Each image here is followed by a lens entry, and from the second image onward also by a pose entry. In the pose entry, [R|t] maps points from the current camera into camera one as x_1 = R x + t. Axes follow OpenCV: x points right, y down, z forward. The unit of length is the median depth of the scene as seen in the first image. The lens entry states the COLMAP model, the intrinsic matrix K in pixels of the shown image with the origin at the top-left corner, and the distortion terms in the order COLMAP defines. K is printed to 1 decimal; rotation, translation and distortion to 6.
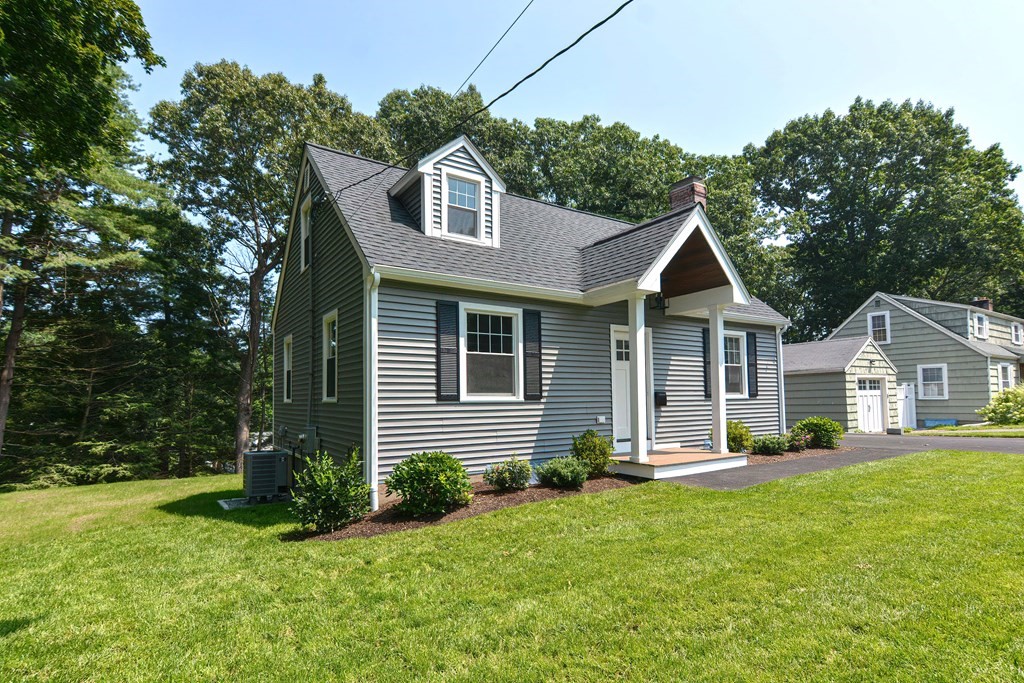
lens RADIAL K [[504.4, 0, 514.5], [0, 504.4, 342.7], [0, 0, 1]] dist [-0.021337, 0.010509]
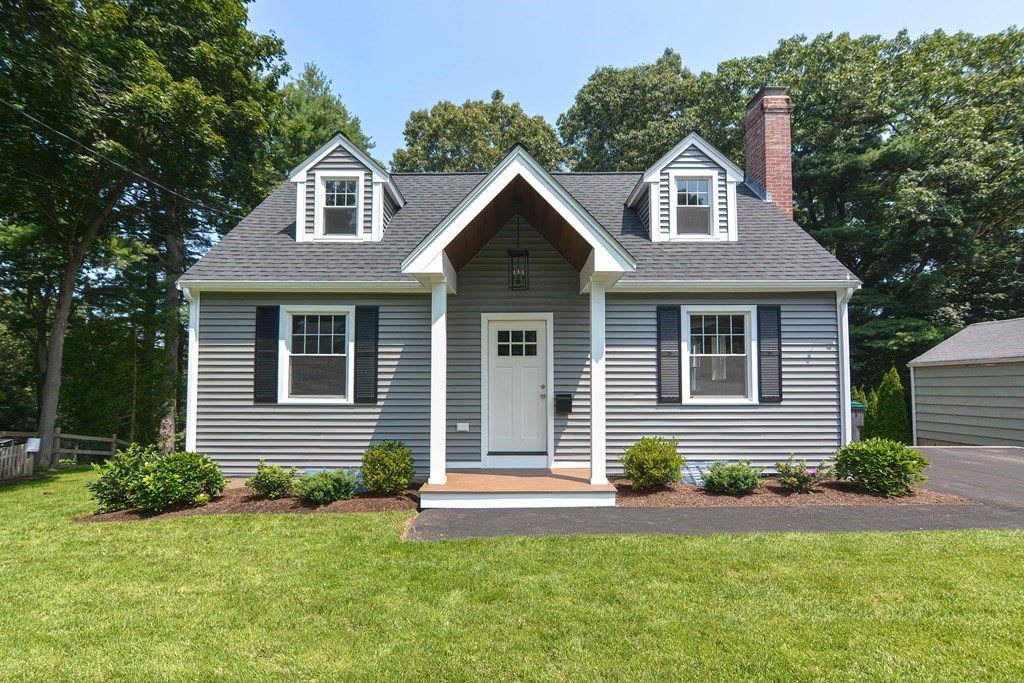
lens RADIAL K [[504.4, 0, 514.5], [0, 504.4, 342.7], [0, 0, 1]] dist [-0.021337, 0.010509]
pose [[0.823157, -0.026479, -0.567196, 0.781700], [0.034229, 0.999409, 0.003019, 0.008168], [0.566781, -0.021900, 0.823578, 0.401305]]
